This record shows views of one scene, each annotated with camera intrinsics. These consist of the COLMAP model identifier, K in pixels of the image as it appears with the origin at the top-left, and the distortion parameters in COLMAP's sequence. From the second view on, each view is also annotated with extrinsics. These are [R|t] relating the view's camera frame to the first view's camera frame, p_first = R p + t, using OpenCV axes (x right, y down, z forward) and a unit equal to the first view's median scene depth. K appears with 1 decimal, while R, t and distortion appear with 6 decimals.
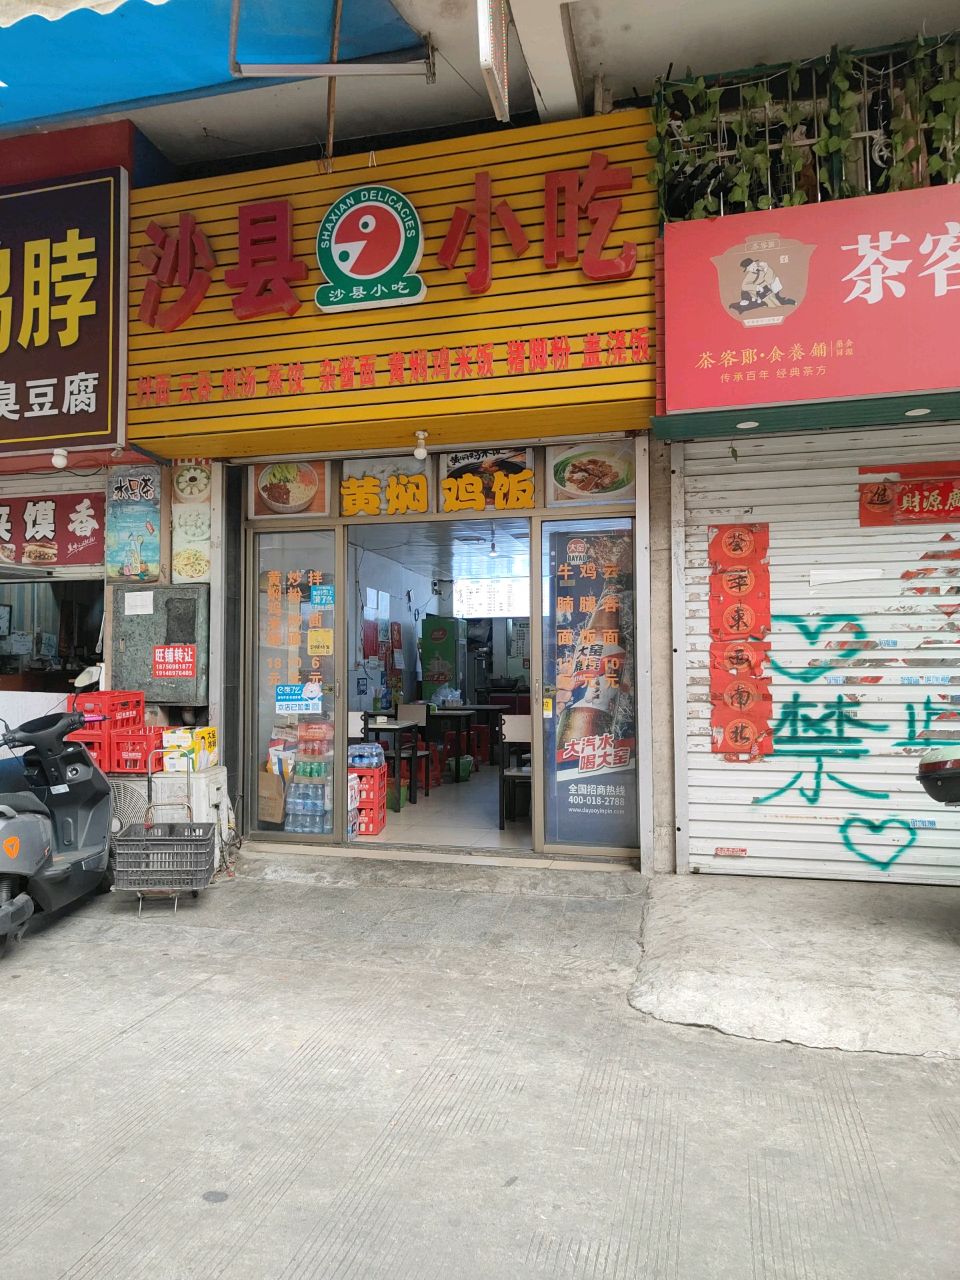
lens RADIAL K [[930.1, 0, 480.0], [0, 930.1, 640.0], [0, 0, 1]] dist [0.016169, 0.006128]
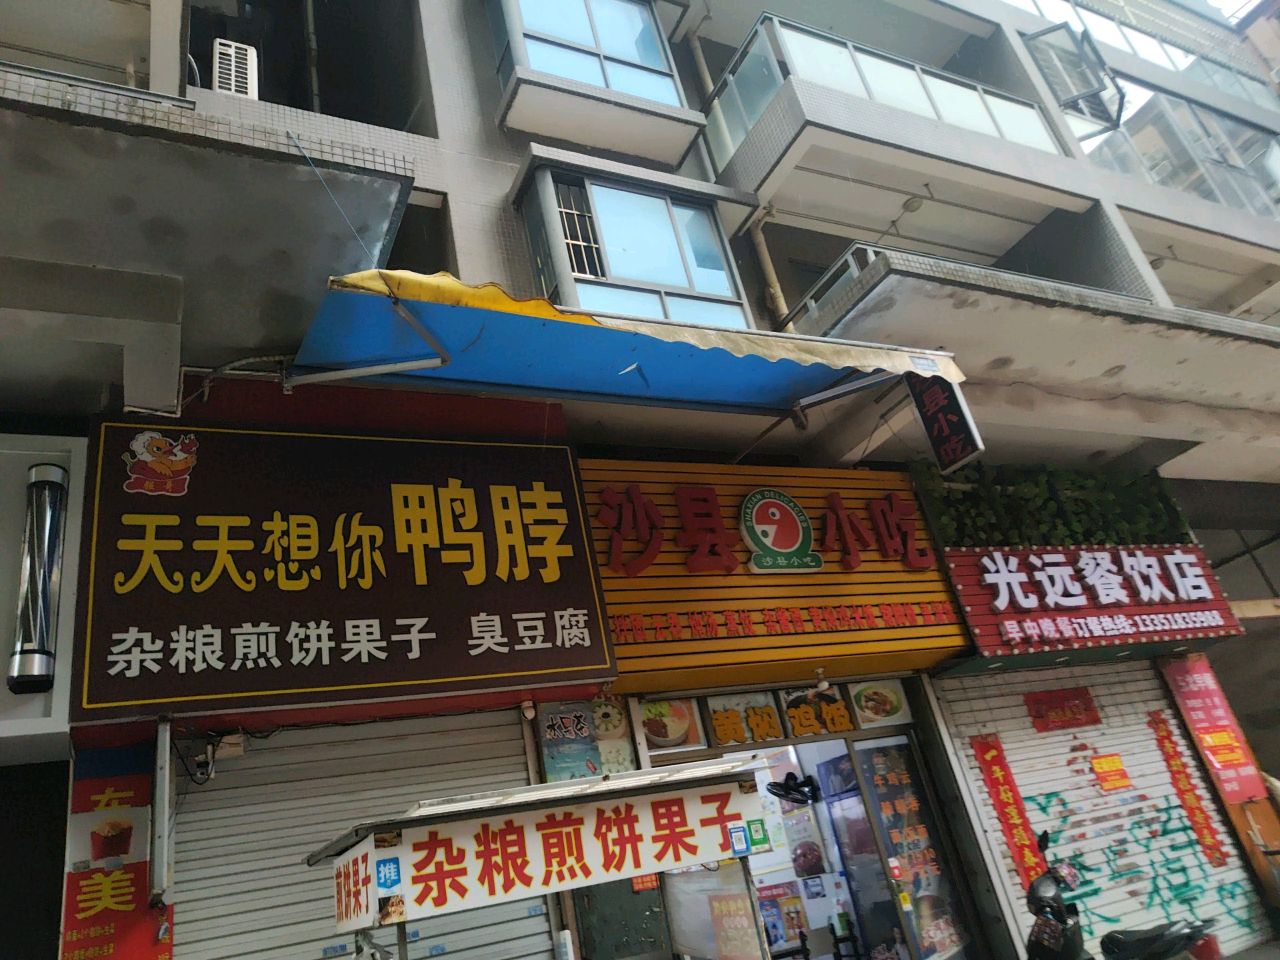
lens RADIAL K [[887.3, 0, 640.0], [0, 887.3, 480.0], [0, 0, 1]] dist [0.048647, -0.006023]
pose [[0.739651, 0.153048, 0.655358, -1.032101], [0.163430, 0.903801, -0.395517, -0.014767], [-0.652846, 0.399650, 0.643485, 0.264789]]
